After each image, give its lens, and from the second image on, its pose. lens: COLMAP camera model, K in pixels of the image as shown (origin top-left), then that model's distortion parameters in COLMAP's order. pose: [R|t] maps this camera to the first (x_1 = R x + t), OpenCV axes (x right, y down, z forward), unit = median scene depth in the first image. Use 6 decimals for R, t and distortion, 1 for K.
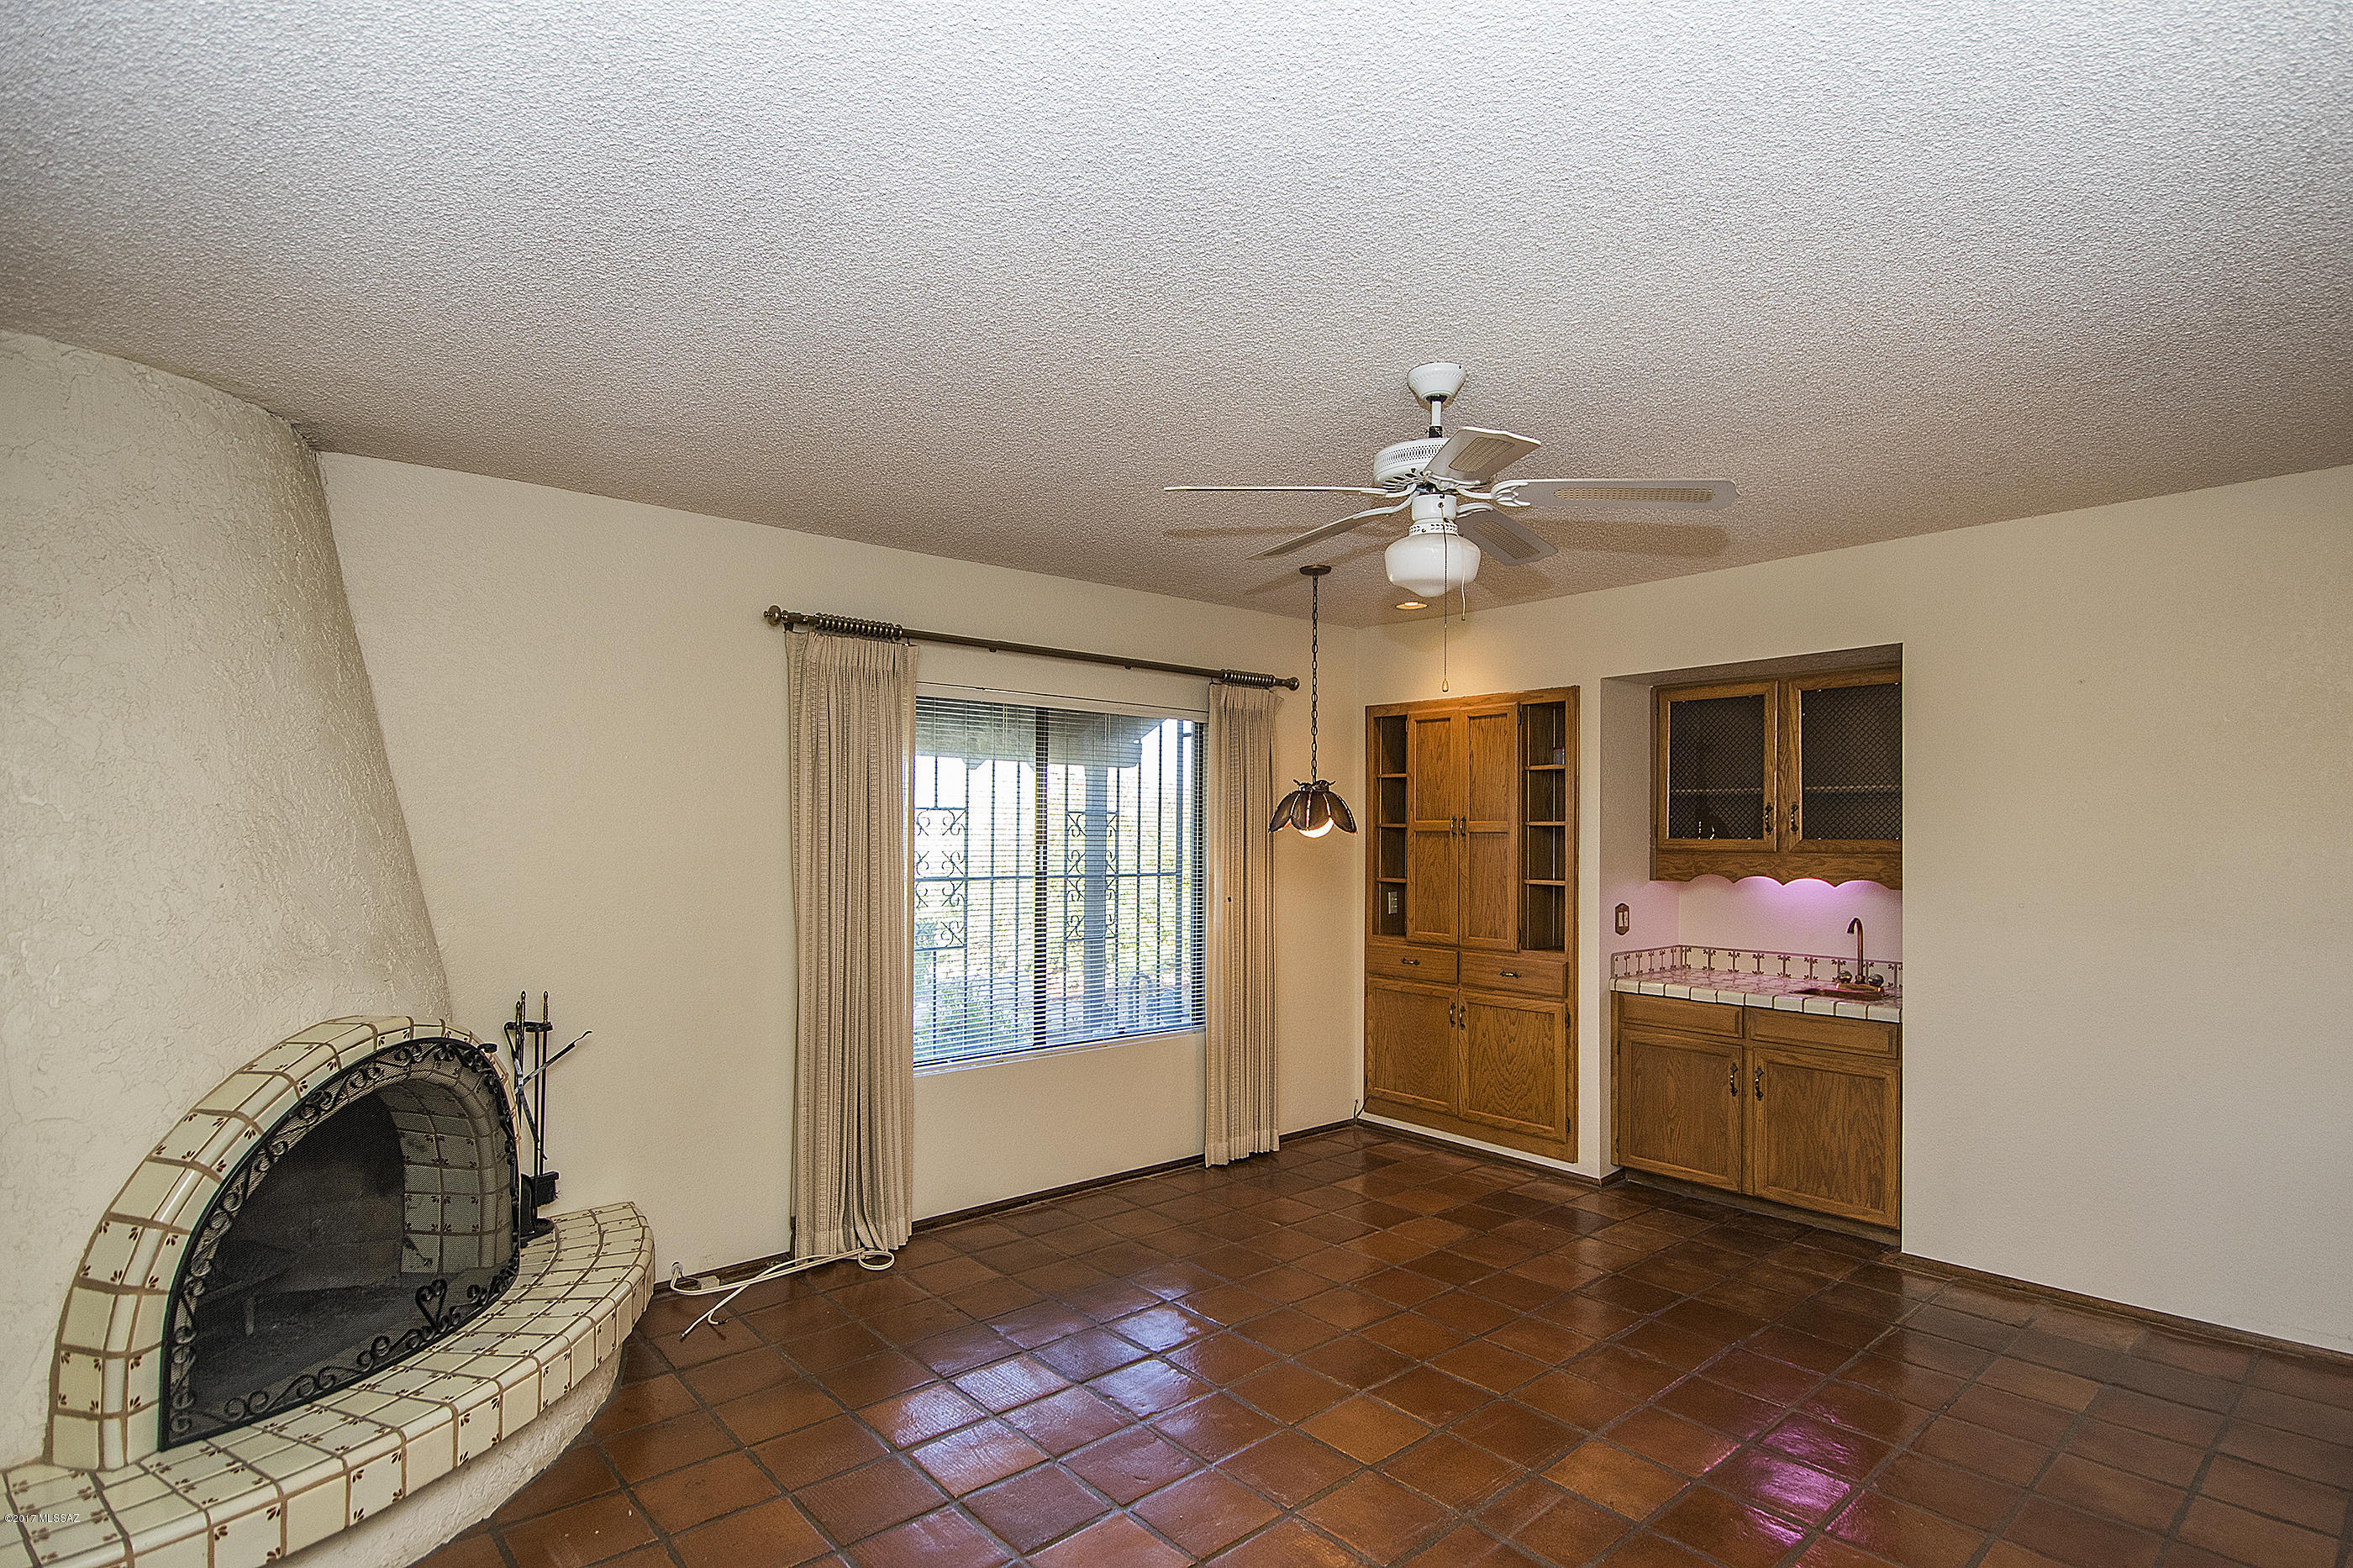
lens RADIAL K [[1187.6, 0, 1183.9], [0, 1187.6, 809.6], [0, 0, 1]] dist [-0.001168, -0.000635]
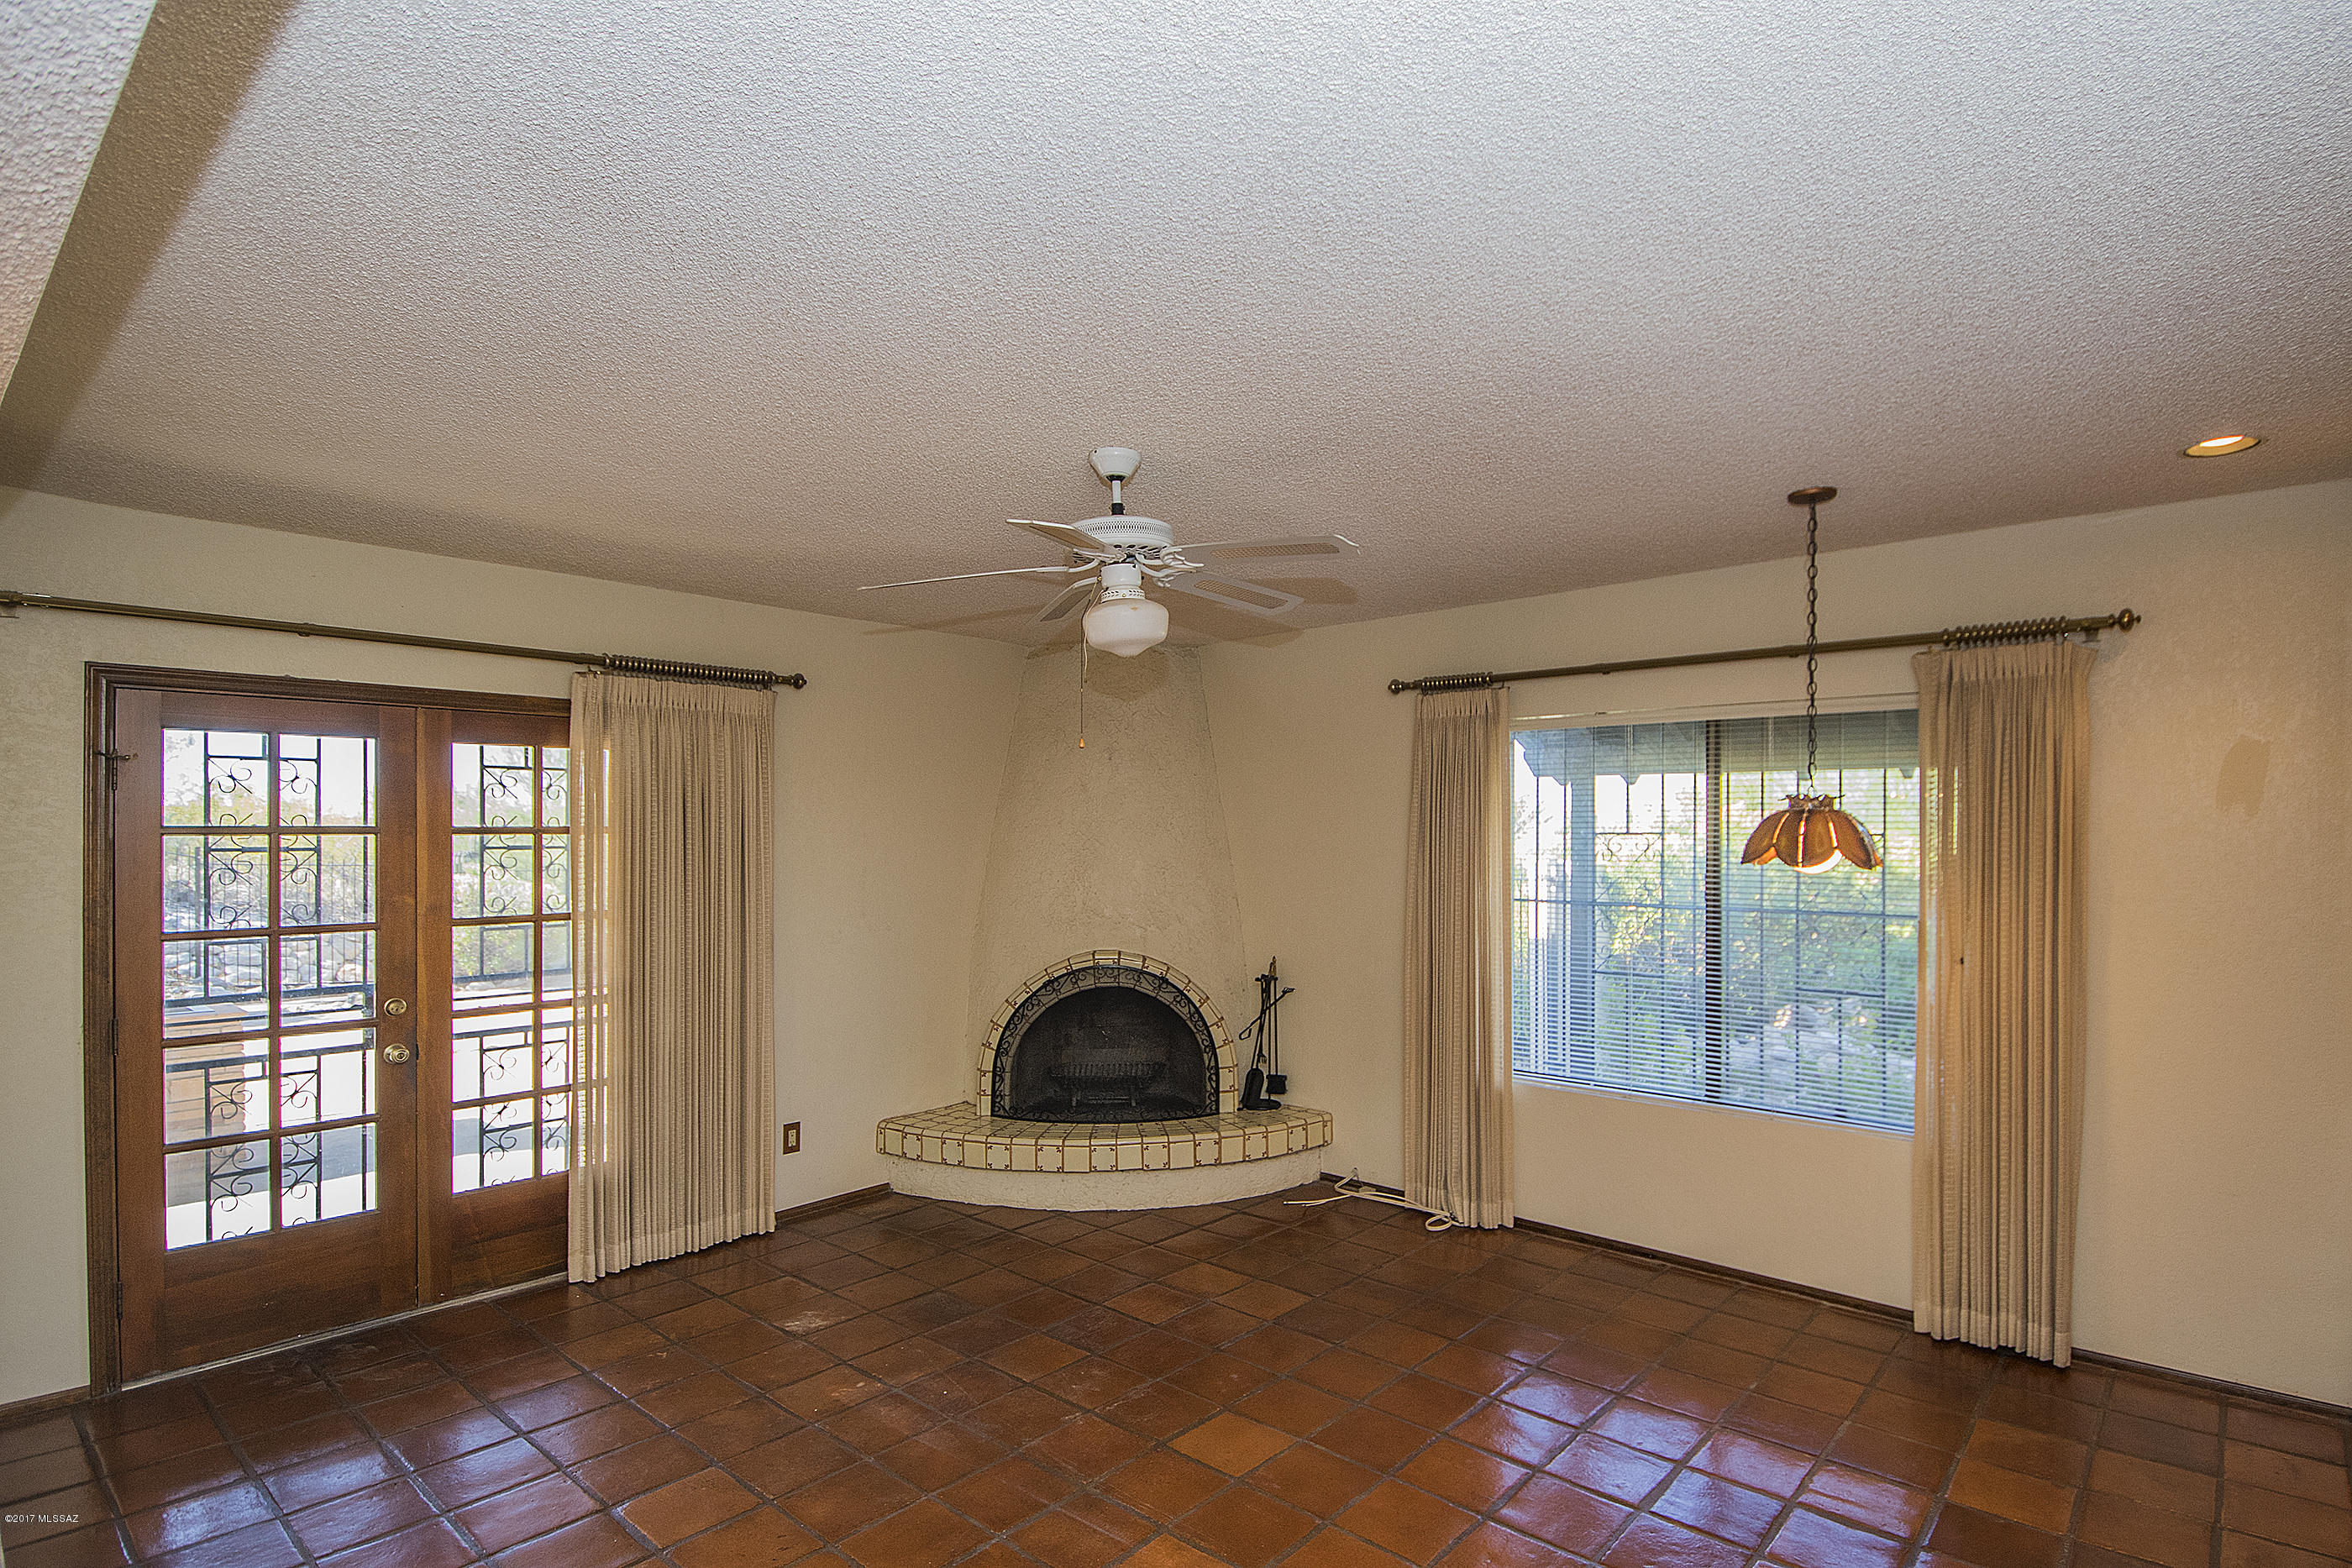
lens RADIAL K [[1192.4, 0, 1199.2], [0, 1192.4, 823.5], [0, 0, 1]] dist [0.001713, -0.000355]
pose [[0.117913, -0.012439, -0.992946, 0.768878], [0.022827, 0.999691, -0.009813, -0.008669], [0.992761, -0.021509, 0.118161, 0.550619]]
